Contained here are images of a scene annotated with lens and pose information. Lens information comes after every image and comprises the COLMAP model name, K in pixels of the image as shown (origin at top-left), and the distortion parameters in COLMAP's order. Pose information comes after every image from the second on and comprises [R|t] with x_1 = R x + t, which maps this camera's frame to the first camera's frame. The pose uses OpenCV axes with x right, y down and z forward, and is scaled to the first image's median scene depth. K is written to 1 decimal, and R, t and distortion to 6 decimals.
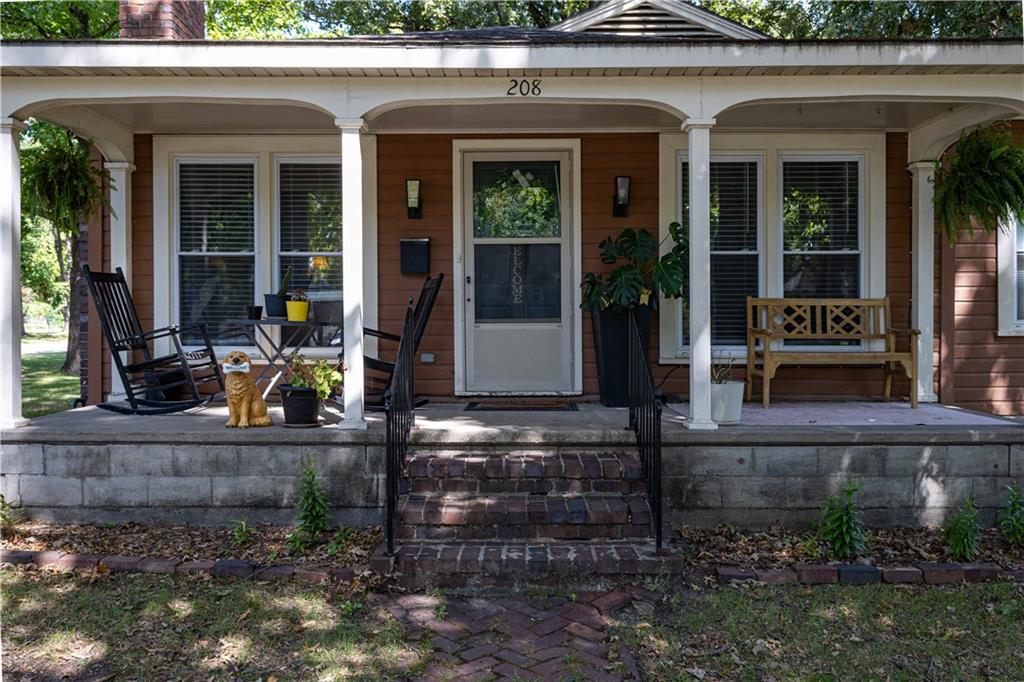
lens RADIAL K [[824.5, 0, 510.0], [0, 824.5, 299.1], [0, 0, 1]] dist [0.000844, 0.000867]
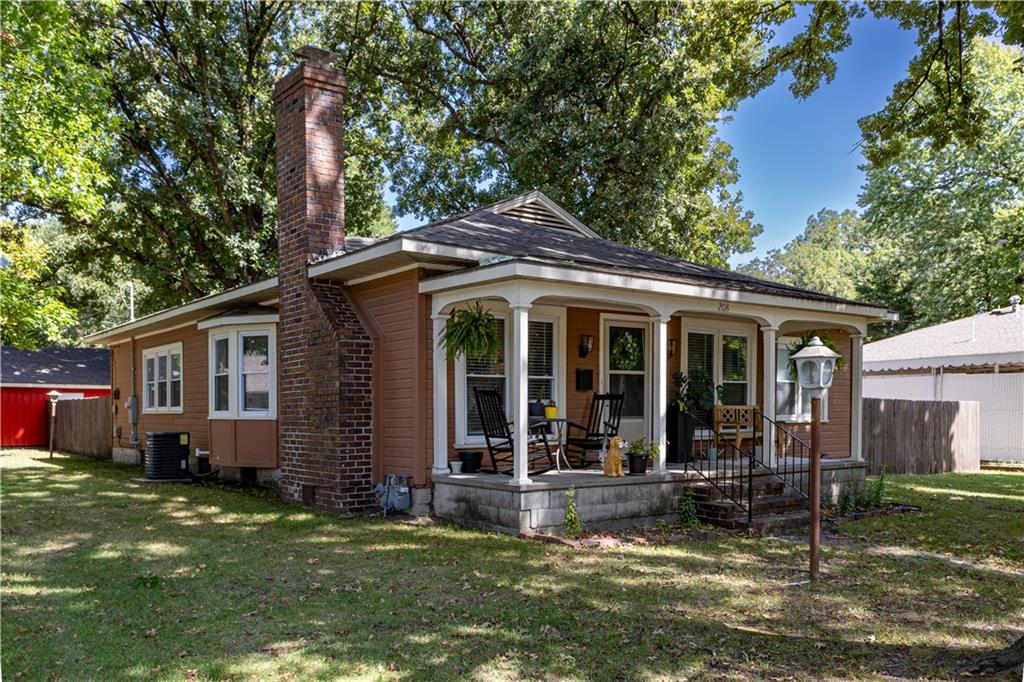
lens RADIAL K [[867.2, 0, 512.0], [0, 867.2, 341.0], [0, 0, 1]] dist [0.003434, 0.000632]
pose [[0.789375, 0.047305, 0.612085, -1.323146], [-0.013163, 0.998102, -0.060163, -0.022748], [-0.613770, 0.039434, 0.788500, -0.314224]]
